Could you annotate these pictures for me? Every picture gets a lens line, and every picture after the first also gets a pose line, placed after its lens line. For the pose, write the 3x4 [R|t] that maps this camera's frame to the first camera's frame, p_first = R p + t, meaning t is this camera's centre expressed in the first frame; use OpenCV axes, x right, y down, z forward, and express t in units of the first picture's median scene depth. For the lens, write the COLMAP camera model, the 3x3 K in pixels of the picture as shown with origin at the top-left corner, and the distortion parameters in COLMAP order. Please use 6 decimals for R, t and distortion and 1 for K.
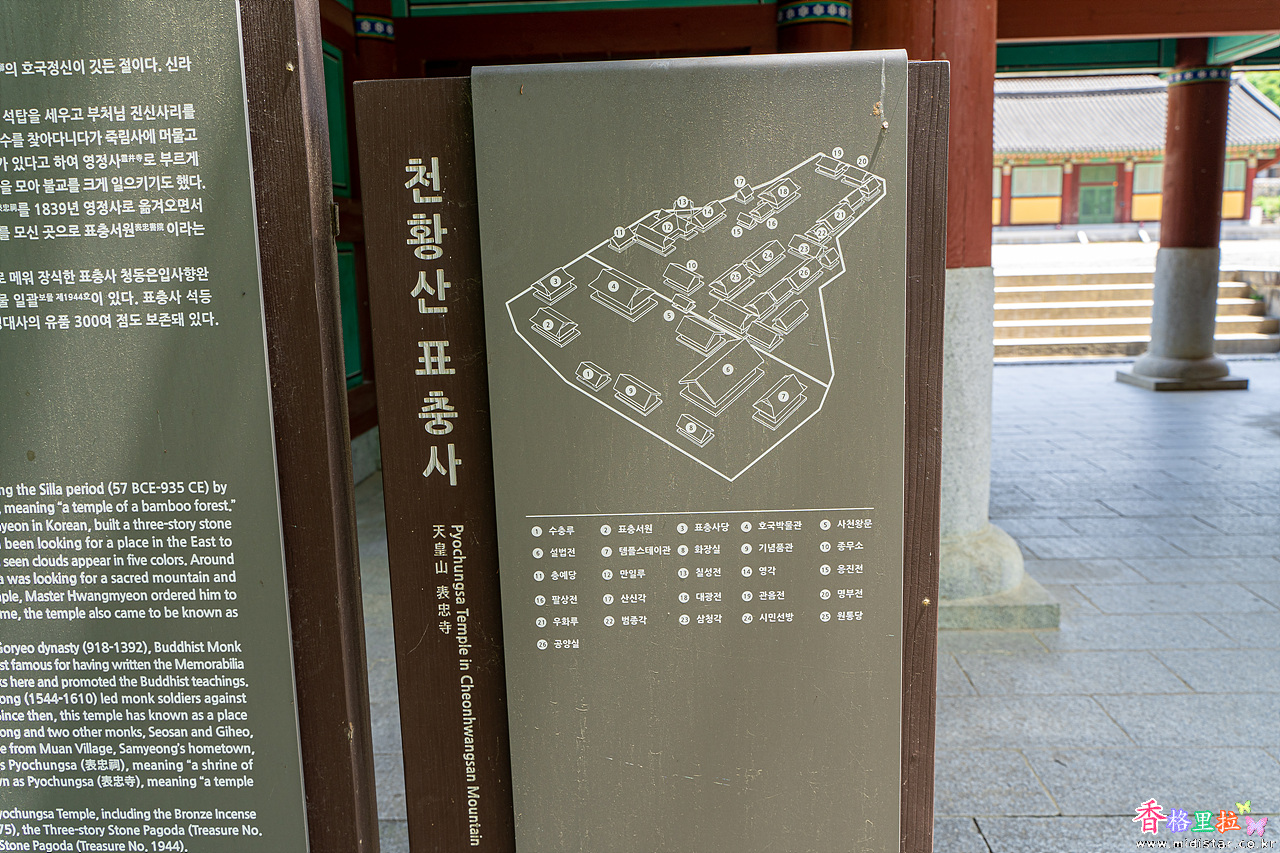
lens RADIAL K [[1009.9, 0, 632.7], [0, 1009.9, 429.8], [0, 0, 1]] dist [-0.018073, 0.034622]
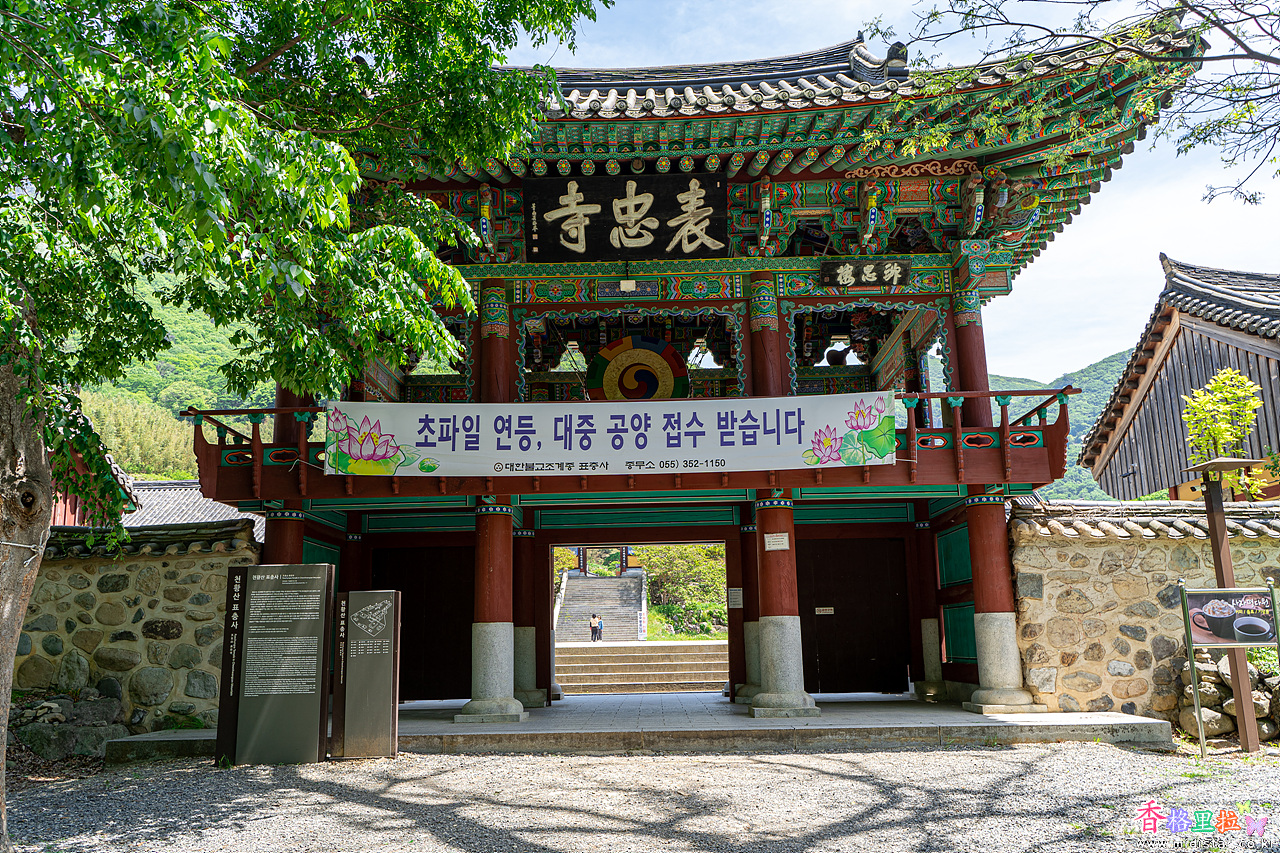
lens RADIAL K [[1009.9, 0, 633.4], [0, 1009.9, 423.1], [0, 0, 1]] dist [-0.018073, 0.034622]
pose [[0.999921, 0.009105, 0.008665, 2.329692], [-0.005086, 0.923540, -0.383469, 1.741231], [-0.011494, 0.383395, 0.923513, -8.113665]]
